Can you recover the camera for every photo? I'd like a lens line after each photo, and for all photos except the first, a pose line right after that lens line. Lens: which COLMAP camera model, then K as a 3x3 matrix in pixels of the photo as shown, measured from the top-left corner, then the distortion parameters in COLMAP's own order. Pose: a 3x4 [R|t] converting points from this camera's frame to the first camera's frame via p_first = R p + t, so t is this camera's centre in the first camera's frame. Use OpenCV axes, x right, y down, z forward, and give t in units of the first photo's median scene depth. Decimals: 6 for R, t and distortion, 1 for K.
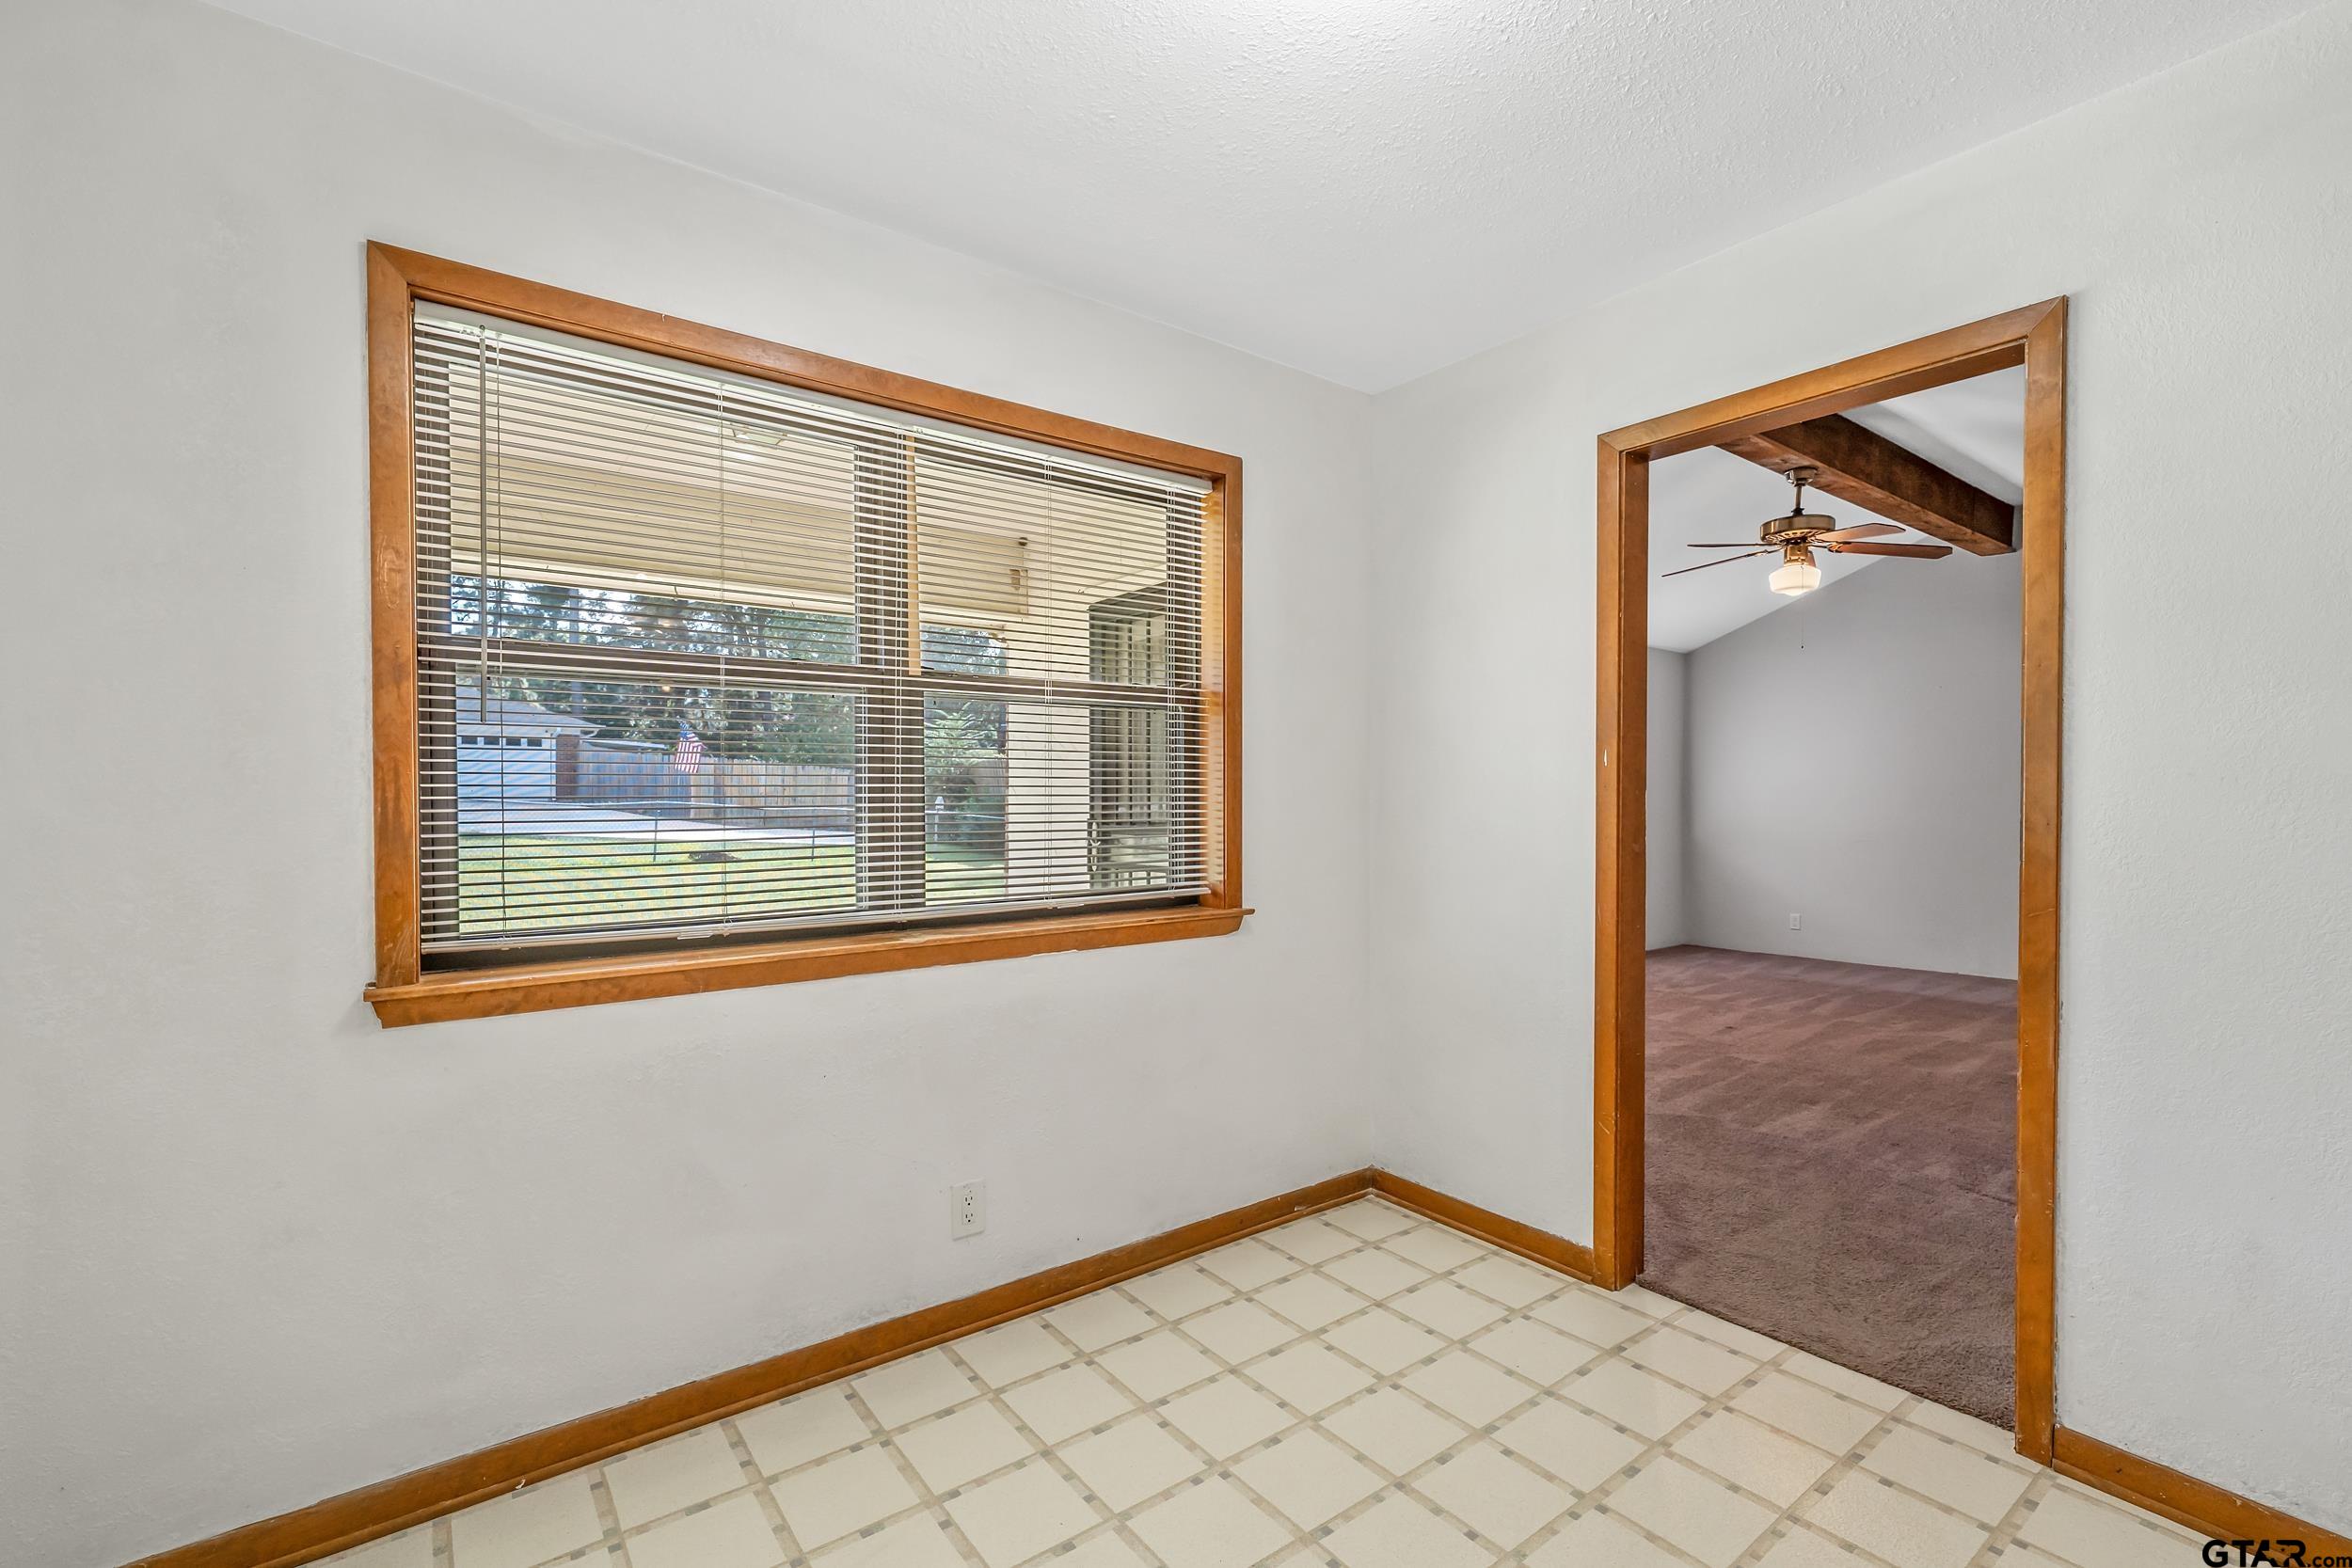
lens RADIAL K [[1023.7, 0, 1171.2], [0, 1023.7, 807.1], [0, 0, 1]] dist [0.001498, 0.000131]
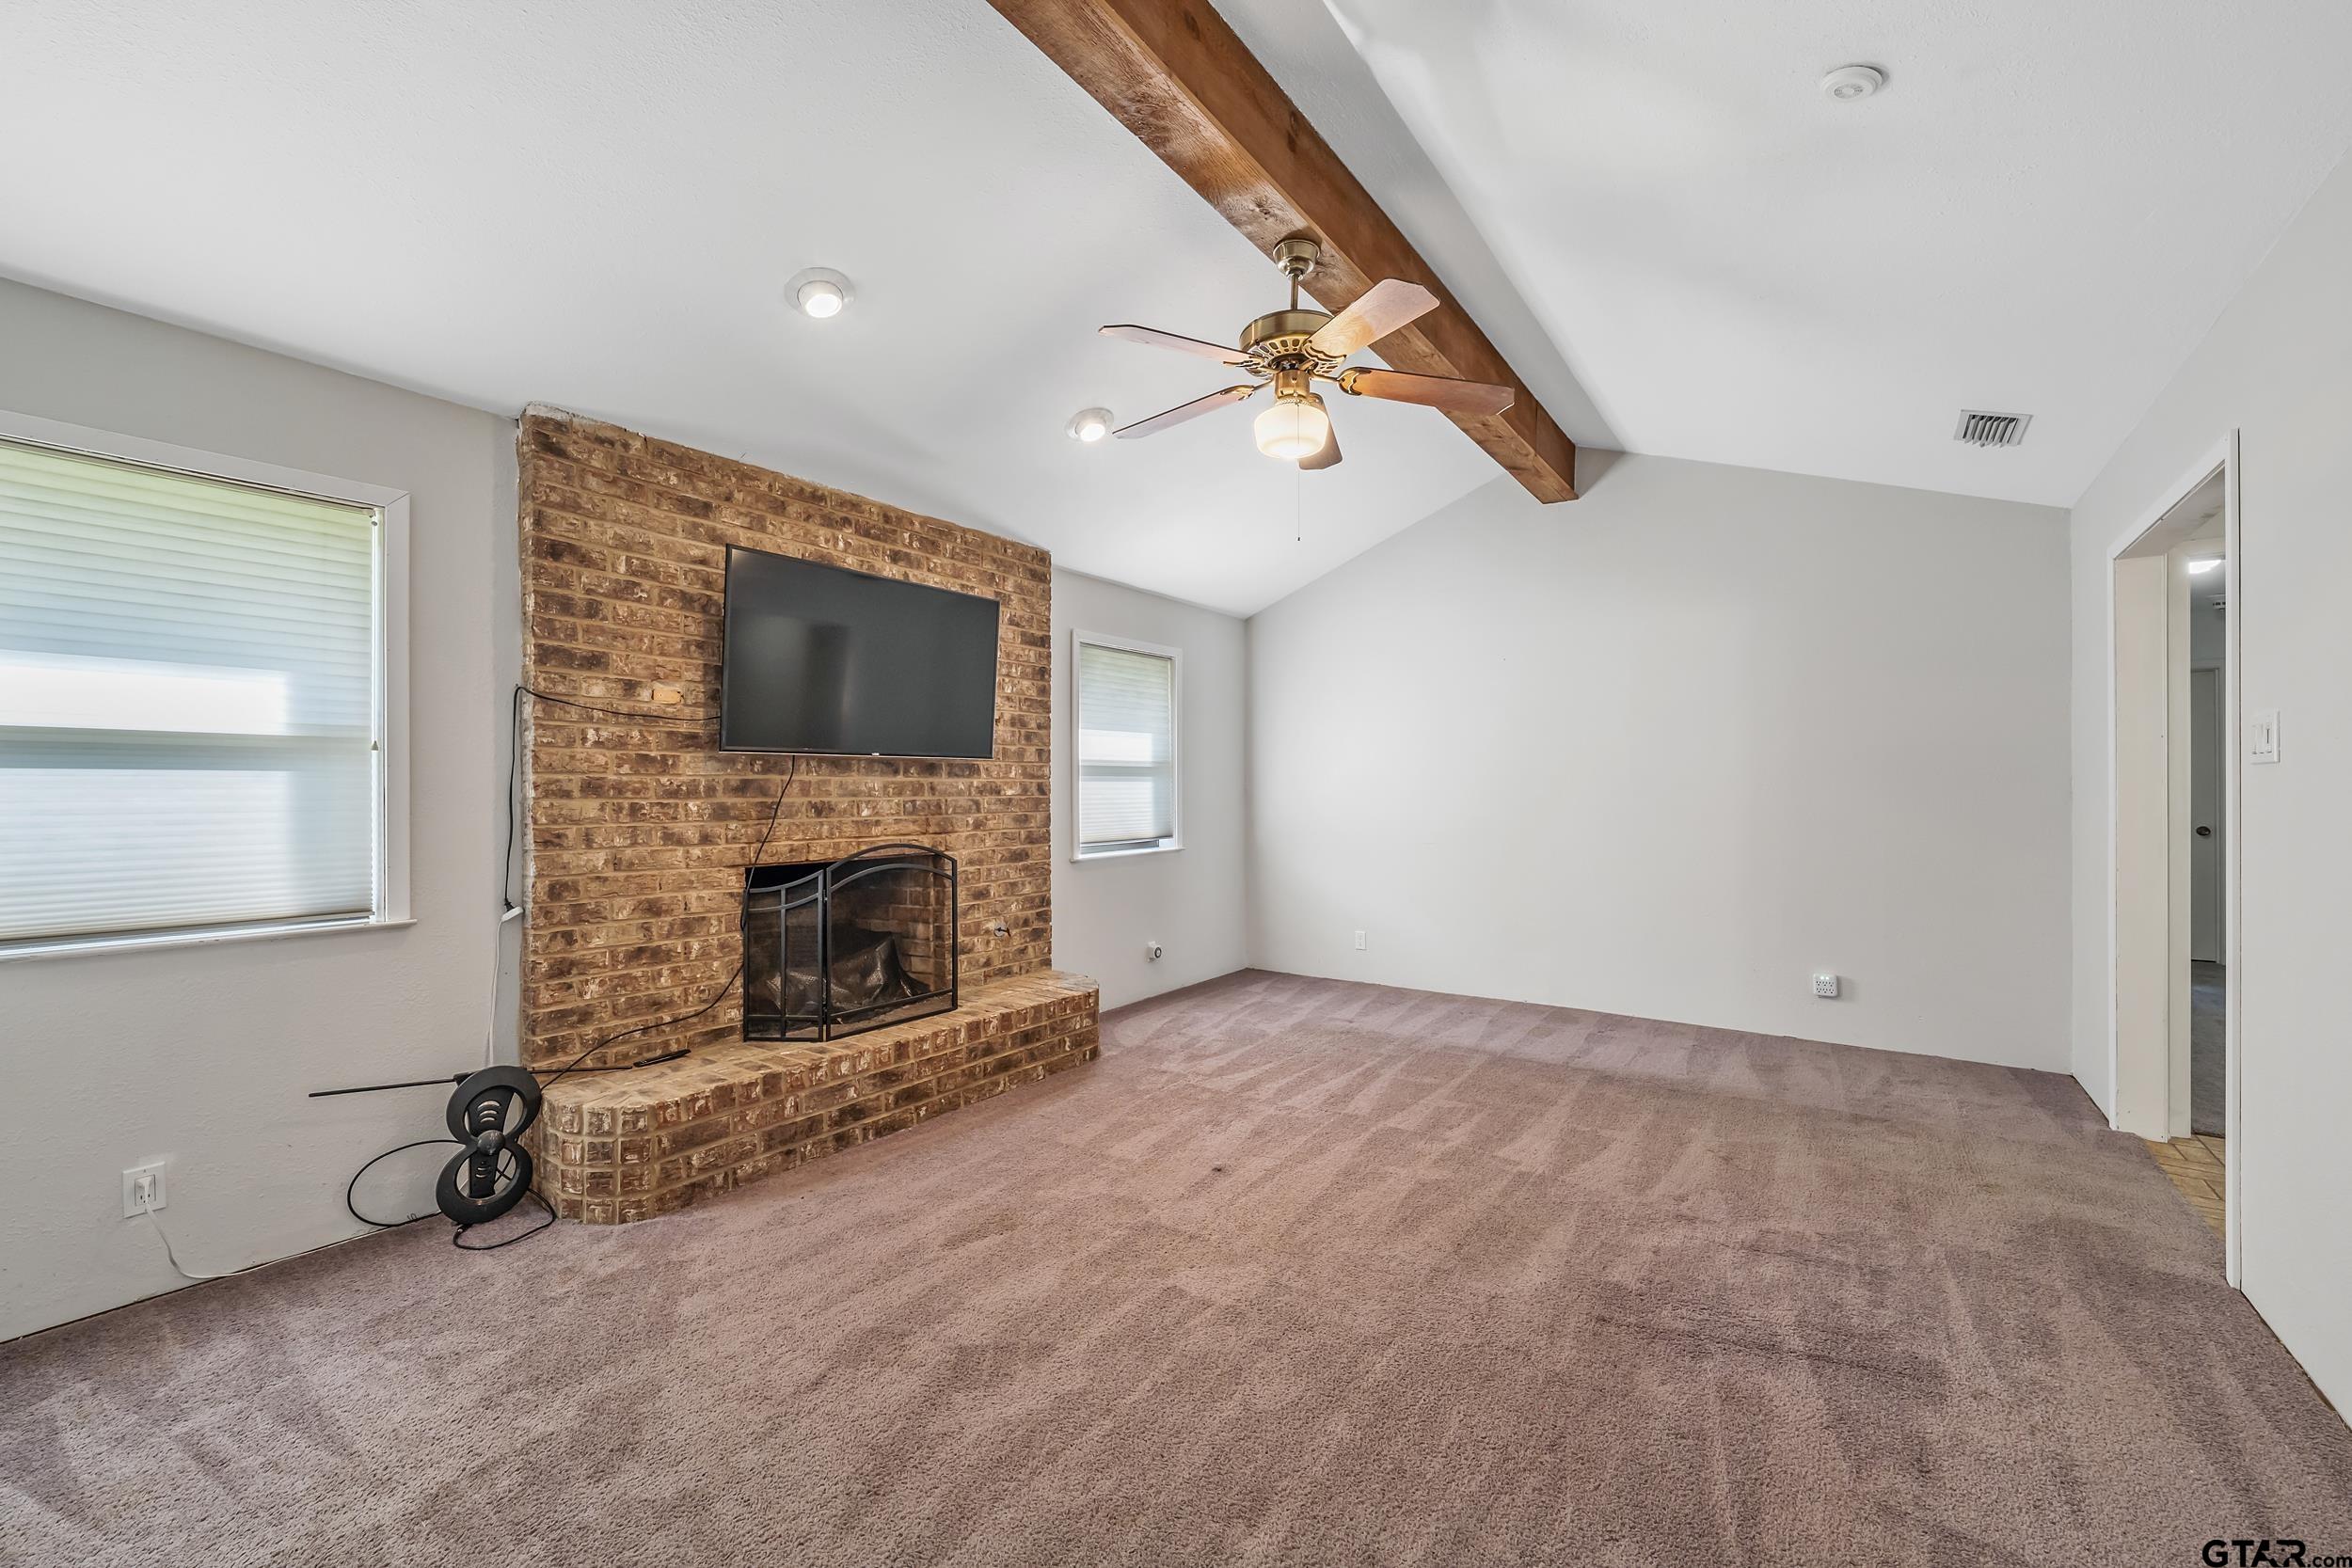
lens RADIAL K [[917.0, 0, 1185.7], [0, 917.0, 784.3], [0, 0, 1]] dist [-0.004764, -0.000422]
pose [[0.954037, -0.004416, 0.299656, 0.389724], [0.009349, 0.999843, -0.015030, -0.007085], [-0.299543, 0.017140, 0.953929, 0.513068]]
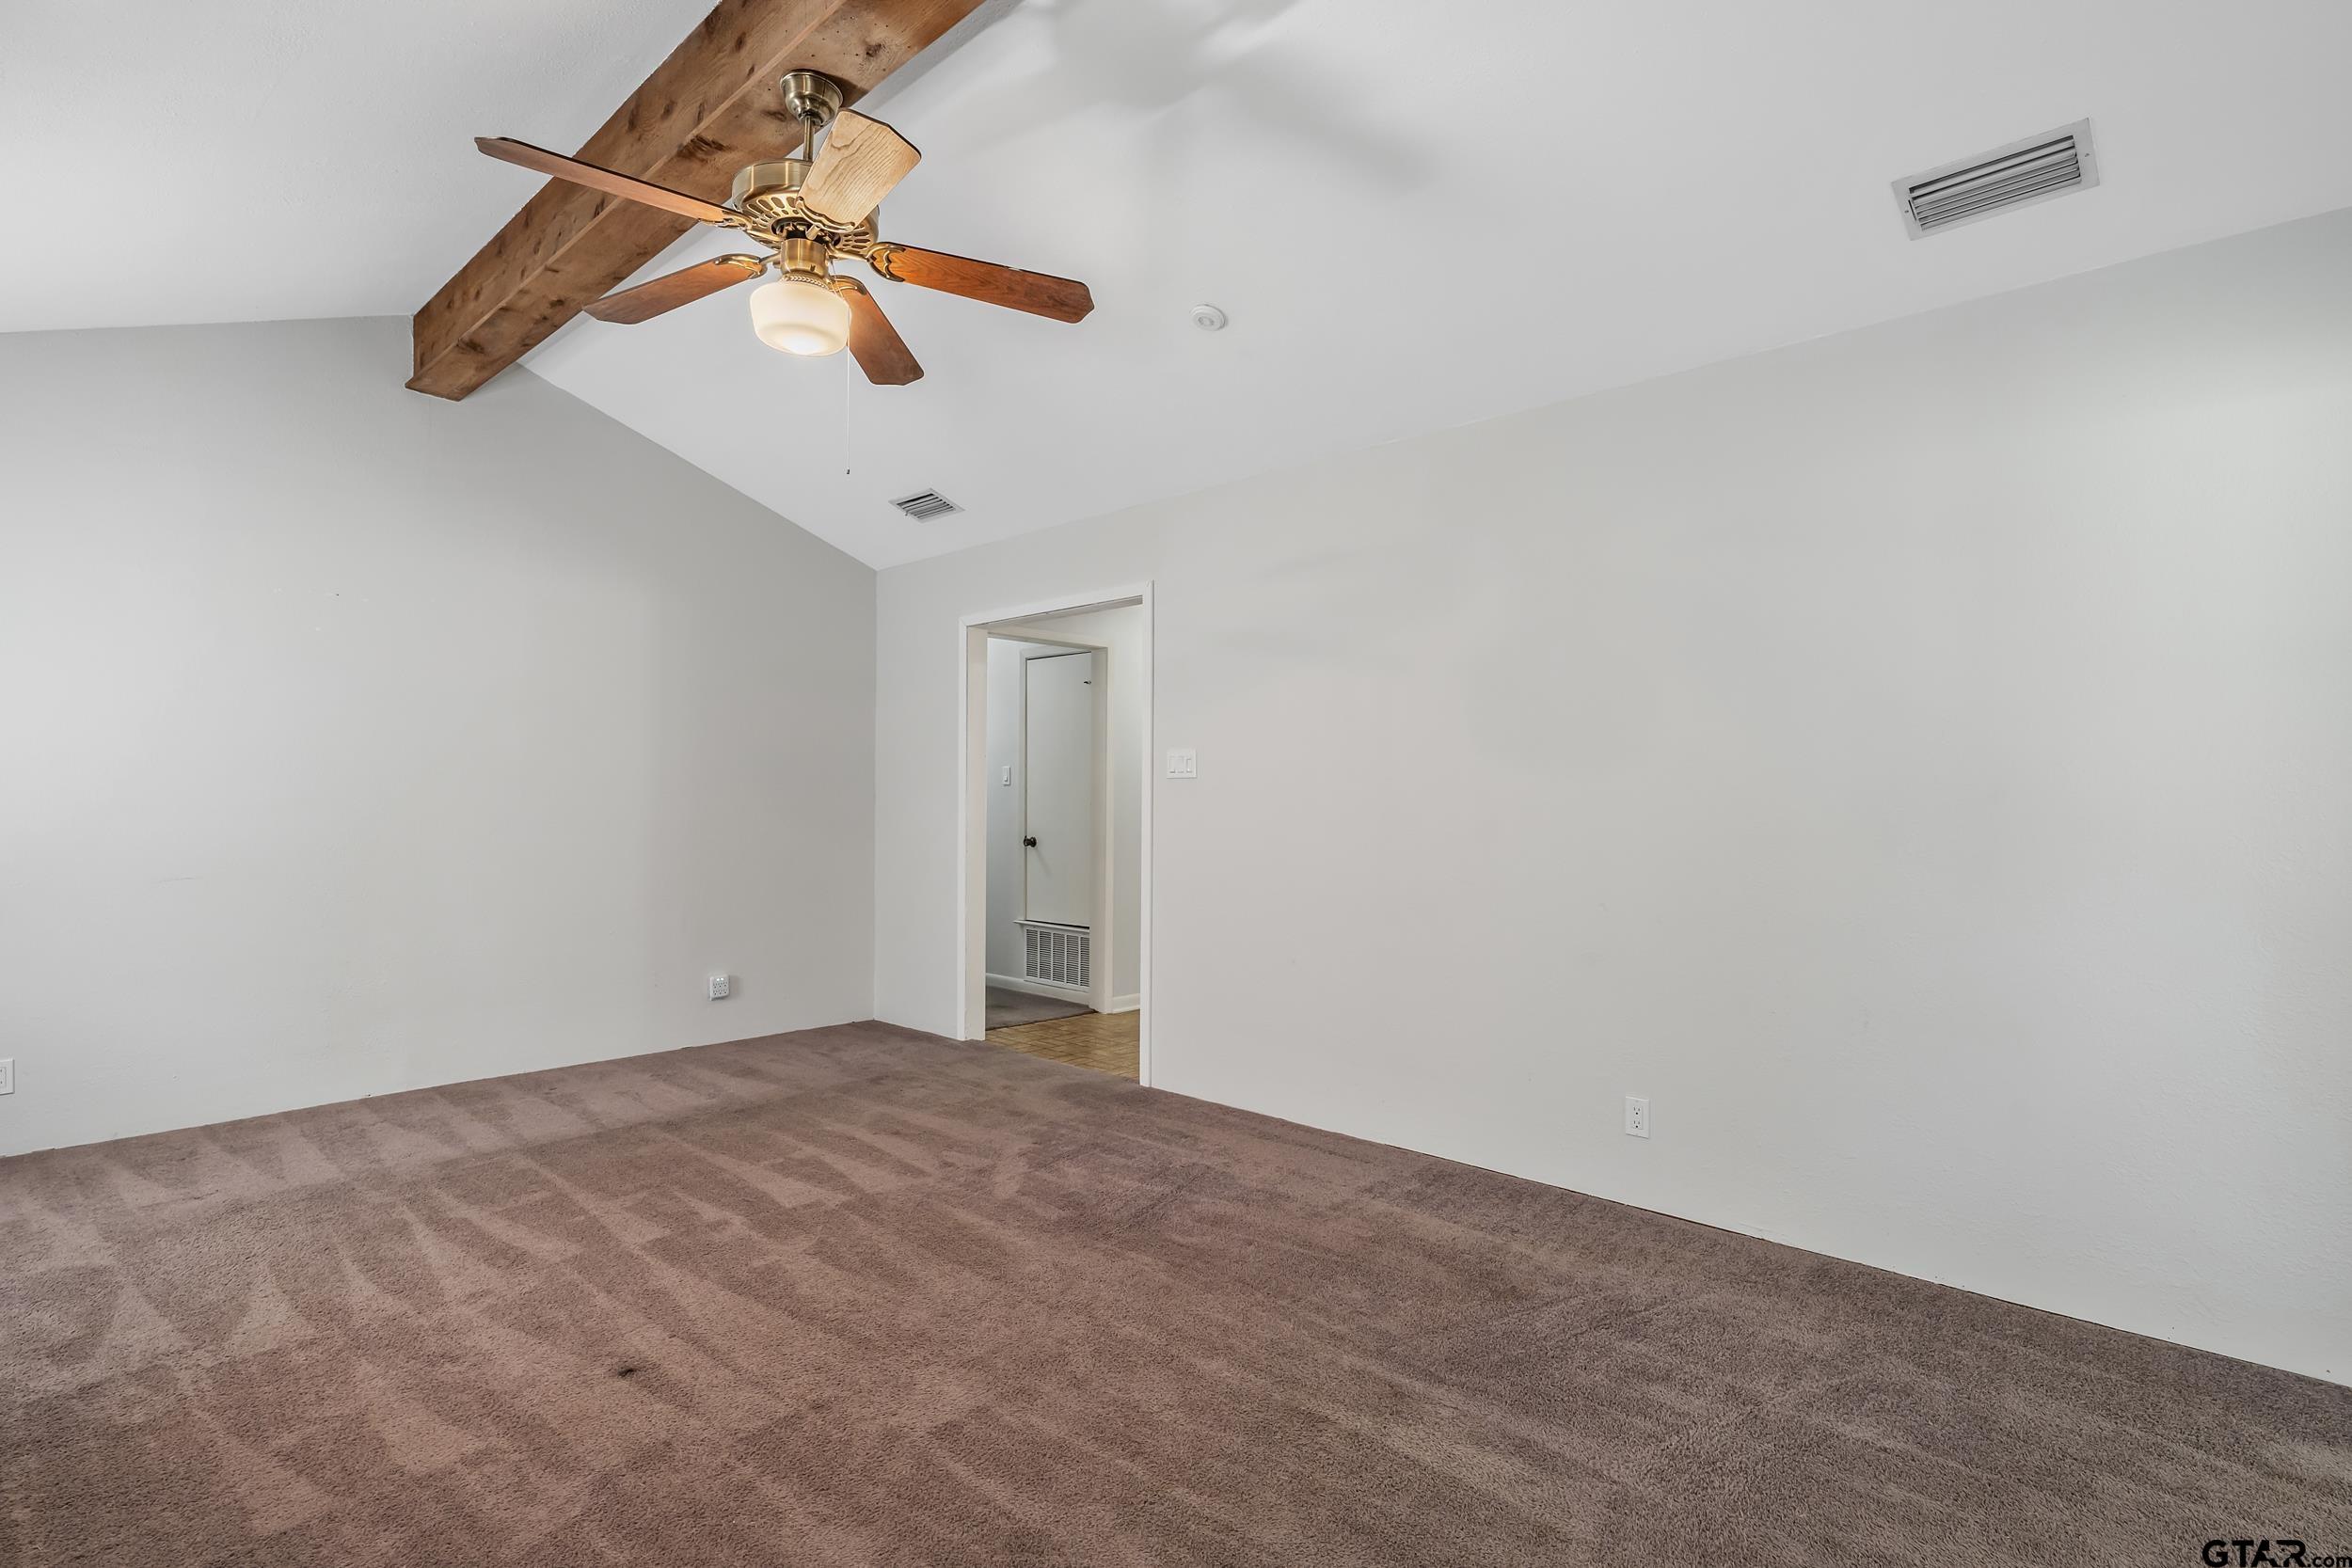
lens RADIAL K [[1125.8, 0, 1176.2], [0, 1125.8, 791.6], [0, 0, 1]] dist [0.003633, -0.003564]
pose [[-0.170281, 0.001811, 0.985394, 0.087520], [0.006456, 0.999979, -0.000723, -0.006699], [-0.985374, 0.006239, -0.170289, 0.924110]]
